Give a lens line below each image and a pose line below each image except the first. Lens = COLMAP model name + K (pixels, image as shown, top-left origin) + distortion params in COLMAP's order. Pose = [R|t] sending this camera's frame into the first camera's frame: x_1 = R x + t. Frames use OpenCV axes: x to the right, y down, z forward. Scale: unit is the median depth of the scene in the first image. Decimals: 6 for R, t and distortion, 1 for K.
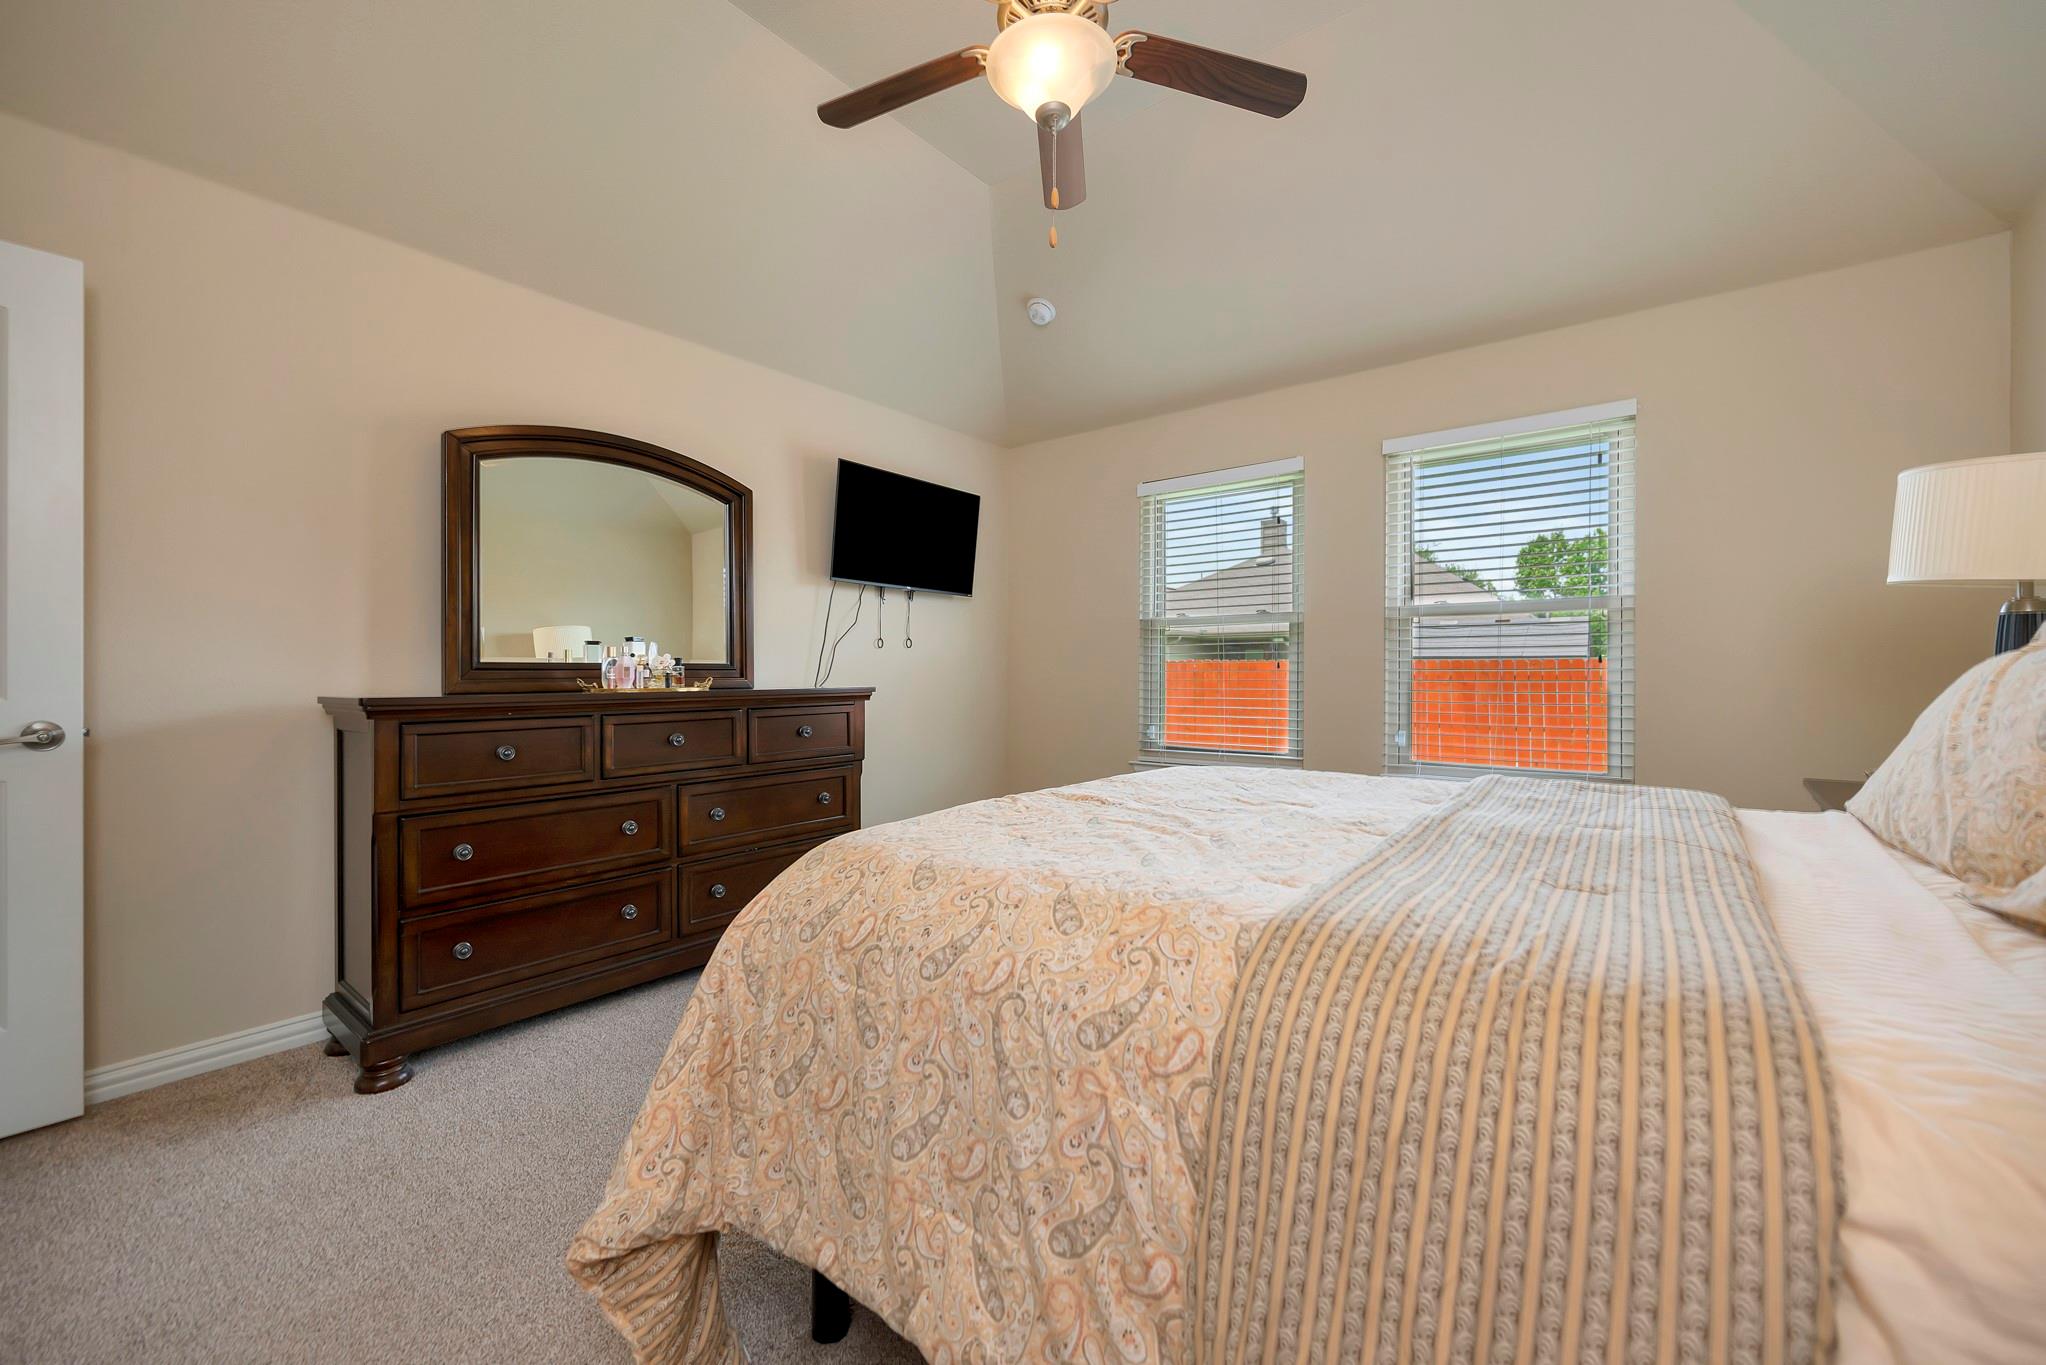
lens RADIAL K [[815.7, 0, 1033.9], [0, 815.7, 671.8], [0, 0, 1]] dist [-0.000524, -0.000384]
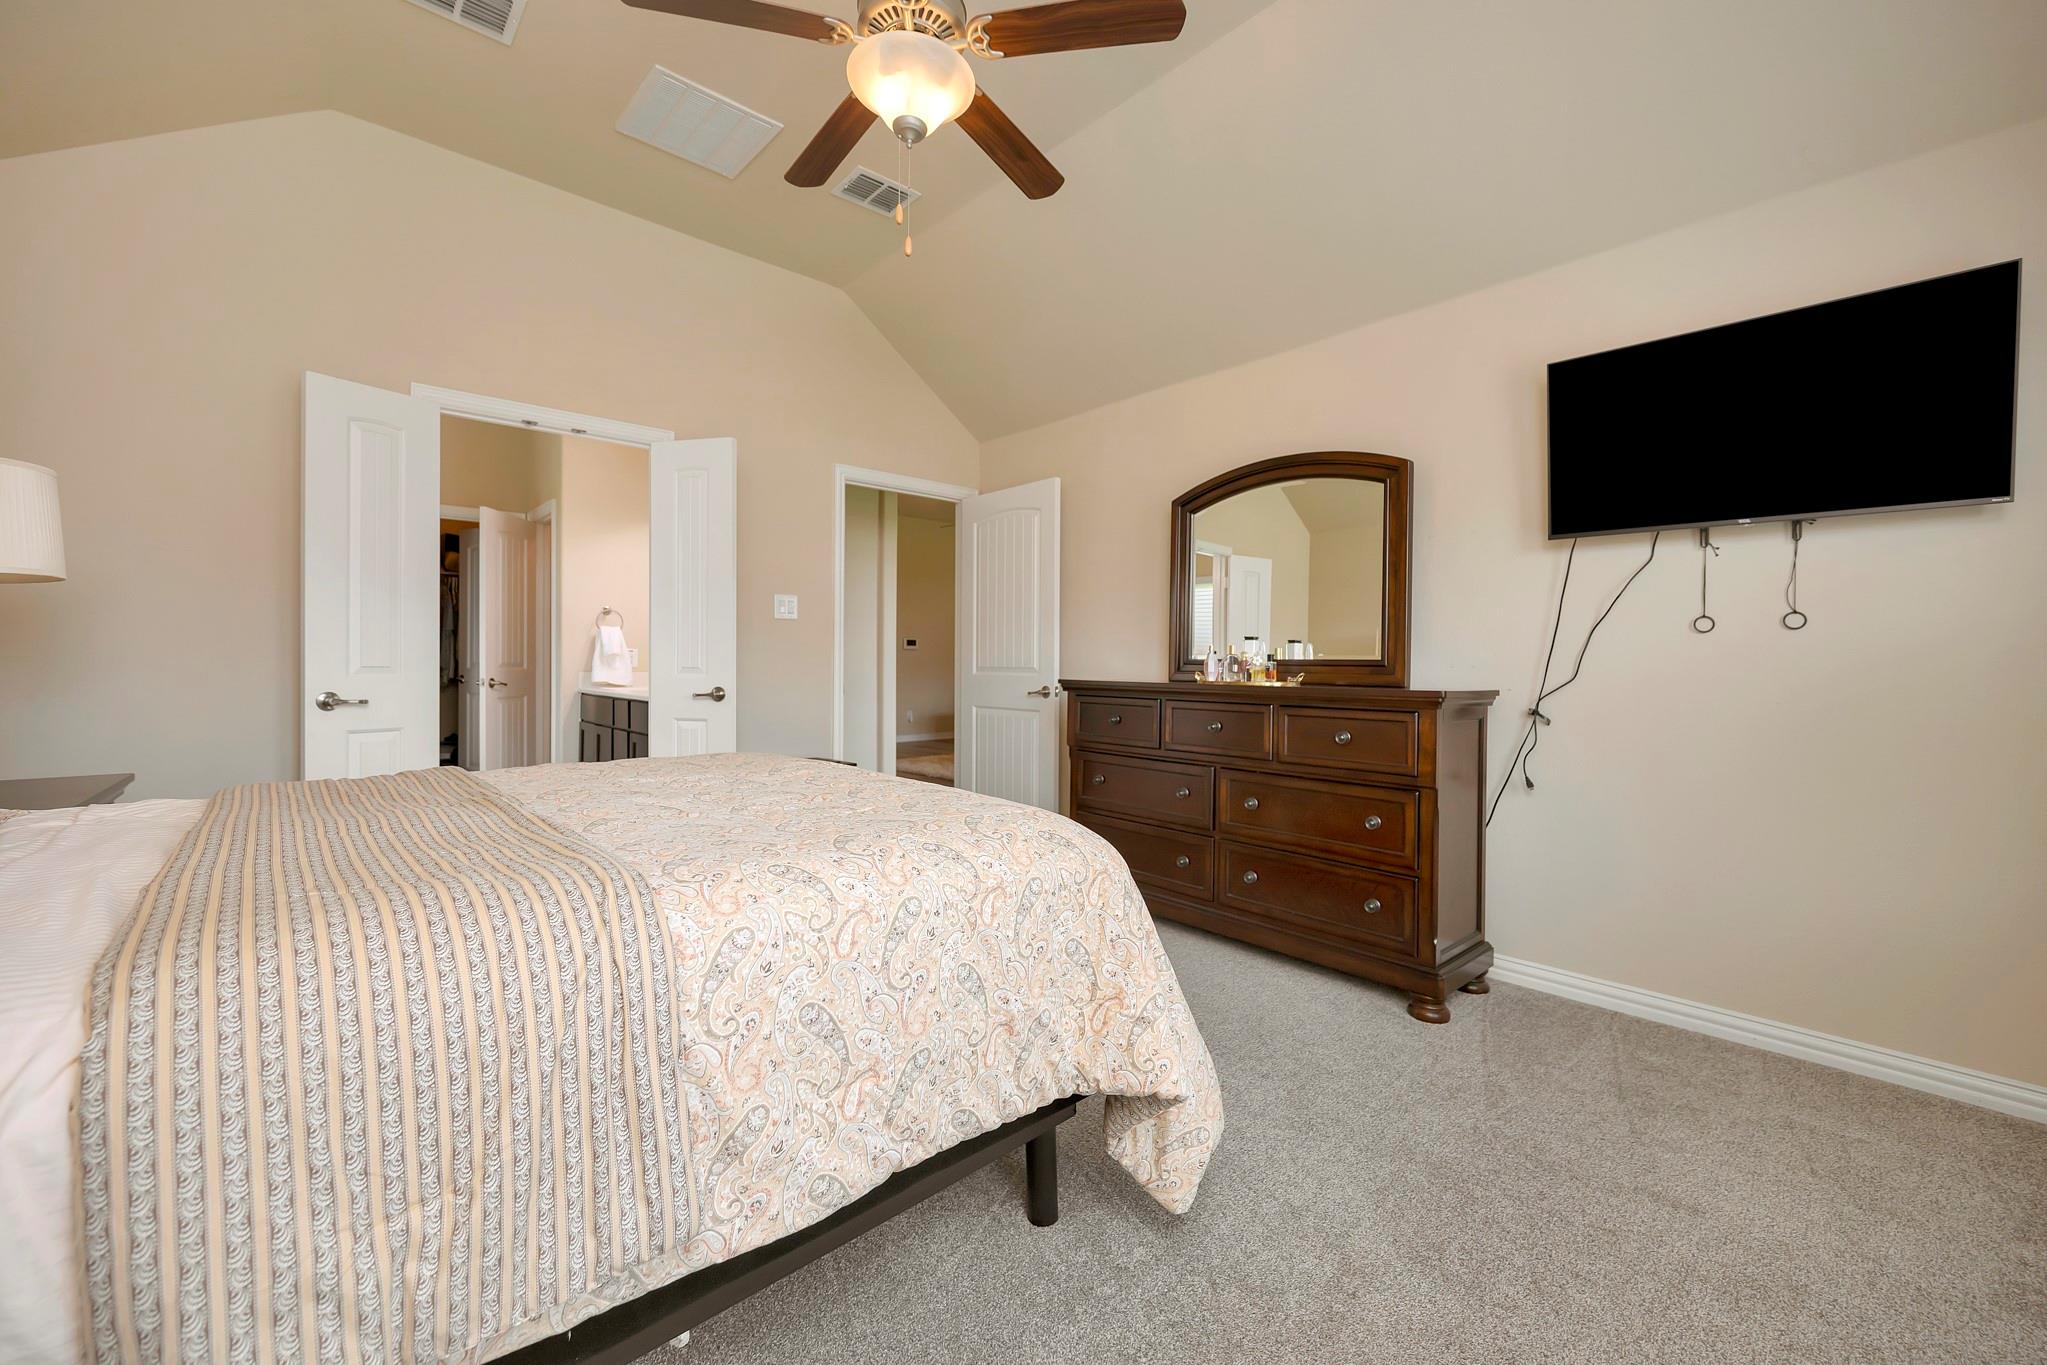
lens RADIAL K [[816.1, 0, 1034.4], [0, 816.1, 671.8], [0, 0, 1]] dist [-0.000524, -0.000384]
pose [[-0.171441, 0.012815, -0.985111, 0.654855], [-0.008494, 0.999859, 0.014485, -0.006742], [0.985158, 0.010851, -0.171308, 0.858239]]
